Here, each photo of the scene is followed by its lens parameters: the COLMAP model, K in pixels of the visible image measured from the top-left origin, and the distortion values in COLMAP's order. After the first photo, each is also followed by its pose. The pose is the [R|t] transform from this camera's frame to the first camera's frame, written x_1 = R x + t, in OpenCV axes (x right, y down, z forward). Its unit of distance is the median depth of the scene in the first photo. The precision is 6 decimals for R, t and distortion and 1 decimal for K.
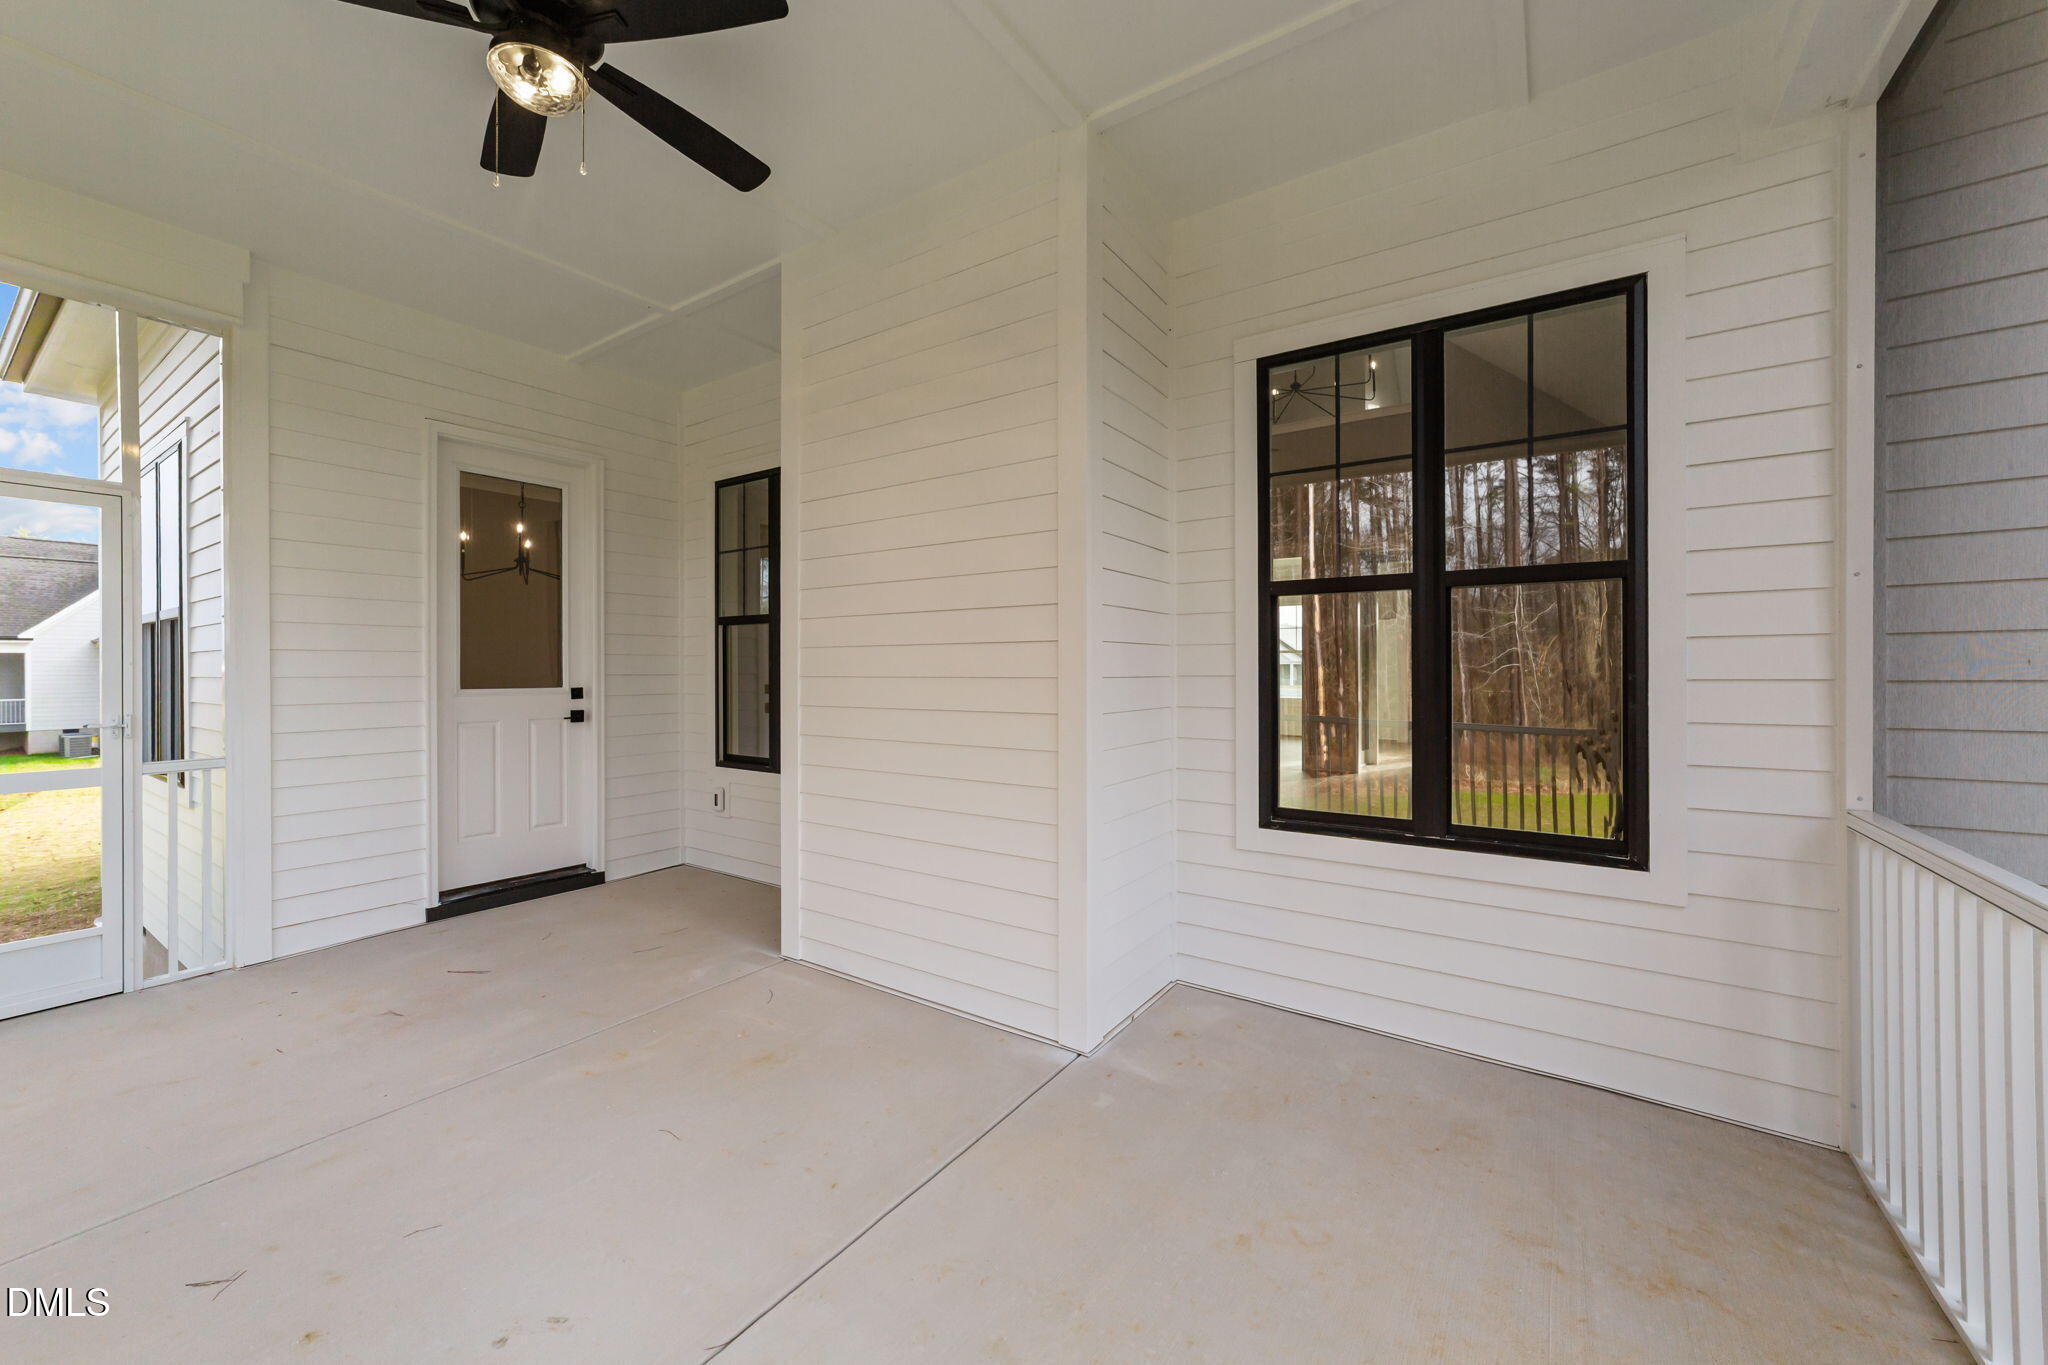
lens RADIAL K [[785.8, 0, 1028.9], [0, 785.8, 680.0], [0, 0, 1]] dist [-0.014456, 0.007756]
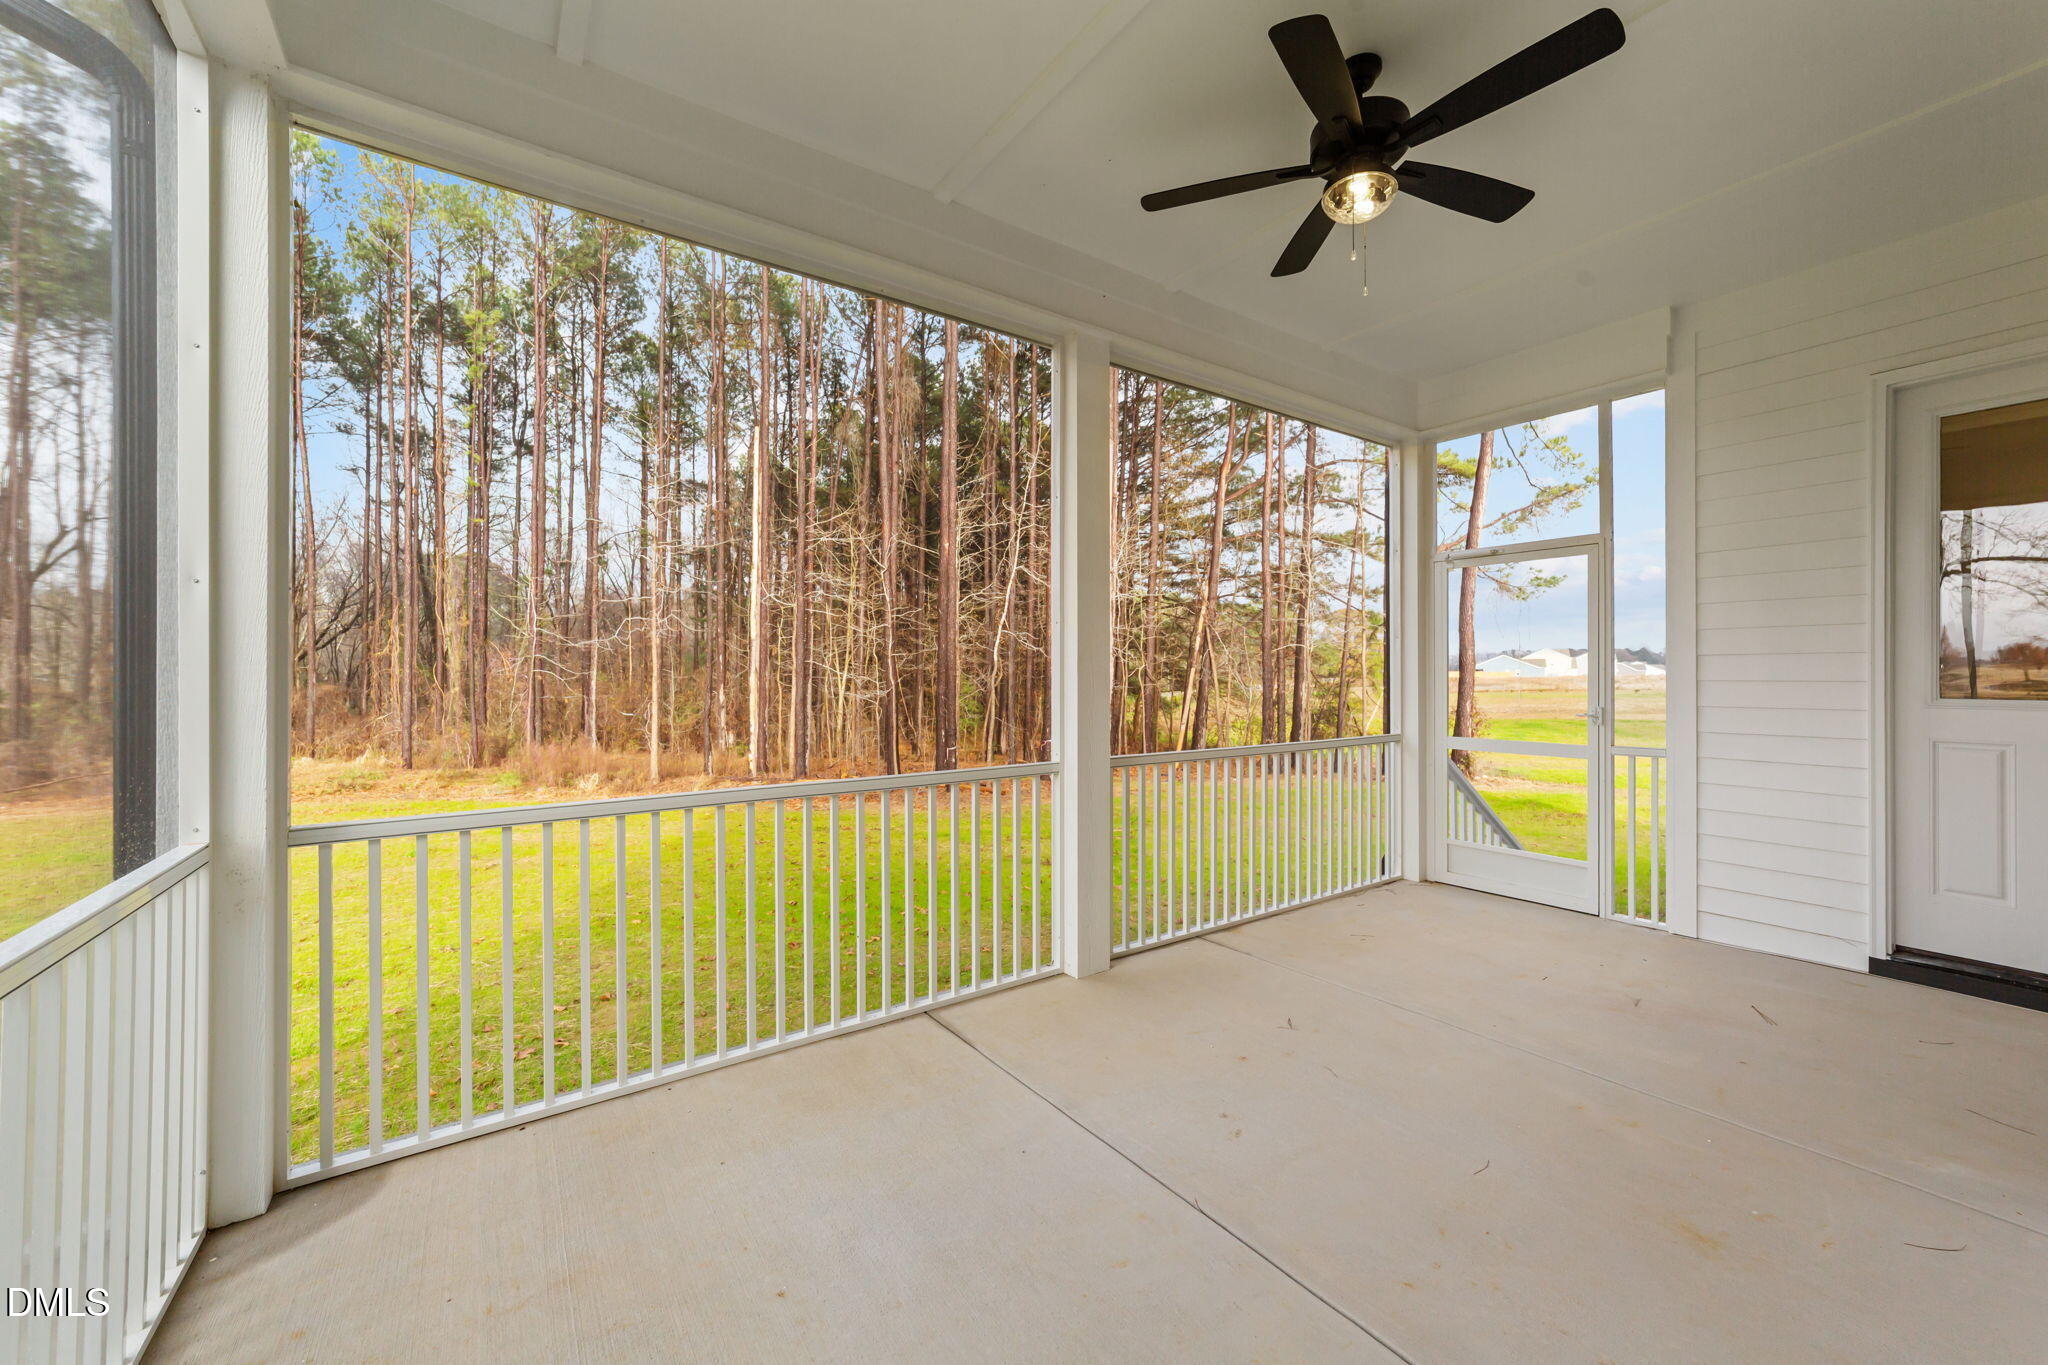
lens RADIAL K [[785.8, 0, 1028.9], [0, 785.8, 680.0], [0, 0, 1]] dist [-0.014456, 0.007756]
pose [[-0.348870, 0.007161, -0.937144, 0.332699], [-0.006300, 0.999930, 0.009986, -0.008128], [0.937150, 0.009388, -0.348800, 0.441988]]
